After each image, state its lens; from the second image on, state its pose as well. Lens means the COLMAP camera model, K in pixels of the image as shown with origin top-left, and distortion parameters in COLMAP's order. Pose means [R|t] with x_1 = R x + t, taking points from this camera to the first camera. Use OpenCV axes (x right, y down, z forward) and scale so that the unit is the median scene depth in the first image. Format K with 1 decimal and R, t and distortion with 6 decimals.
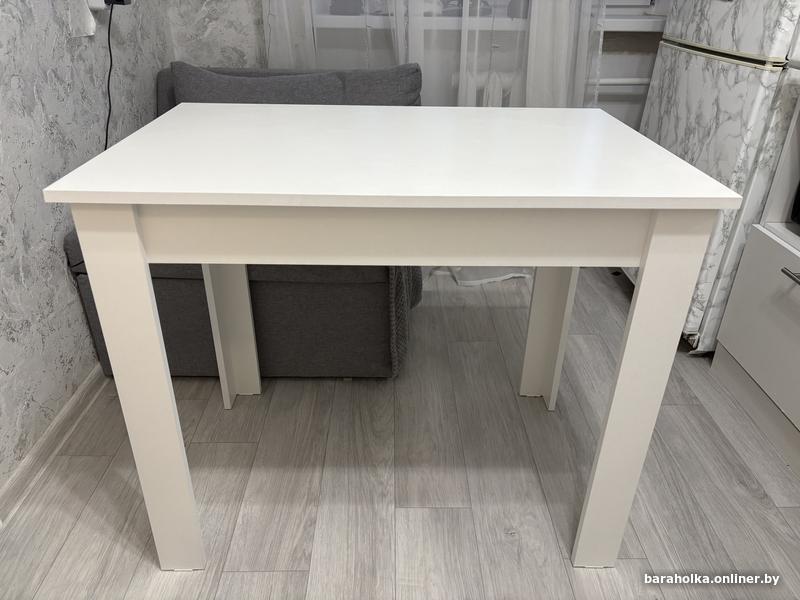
lens RADIAL K [[598.7, 0, 400.0], [0, 598.7, 300.0], [0, 0, 1]] dist [0.006089, -0.002526]
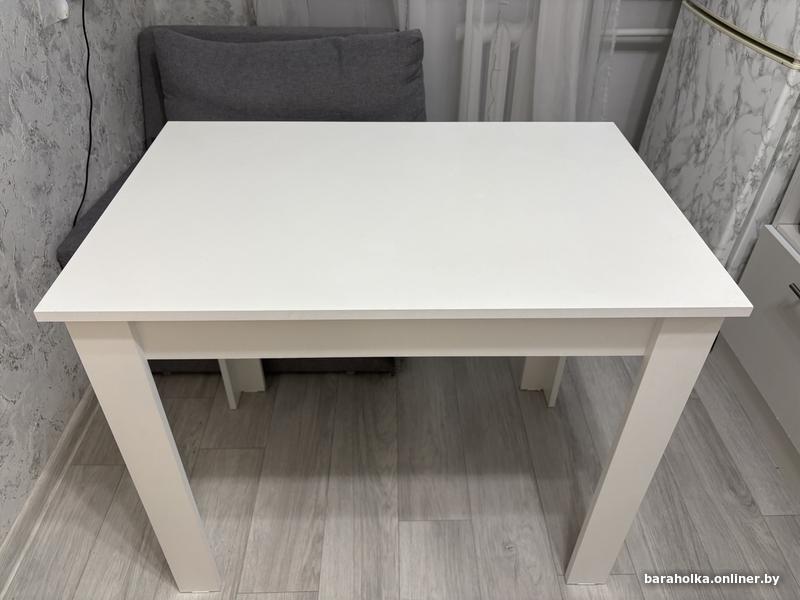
lens RADIAL K [[604.4, 0, 402.8], [0, 604.4, 299.4], [0, 0, 1]] dist [0.001324, -0.005610]
pose [[0.999975, -0.007004, 0.000482, 0.001160], [0.006833, 0.986749, 0.162110, -0.190384], [-0.001611, -0.162103, 0.986773, 0.019136]]
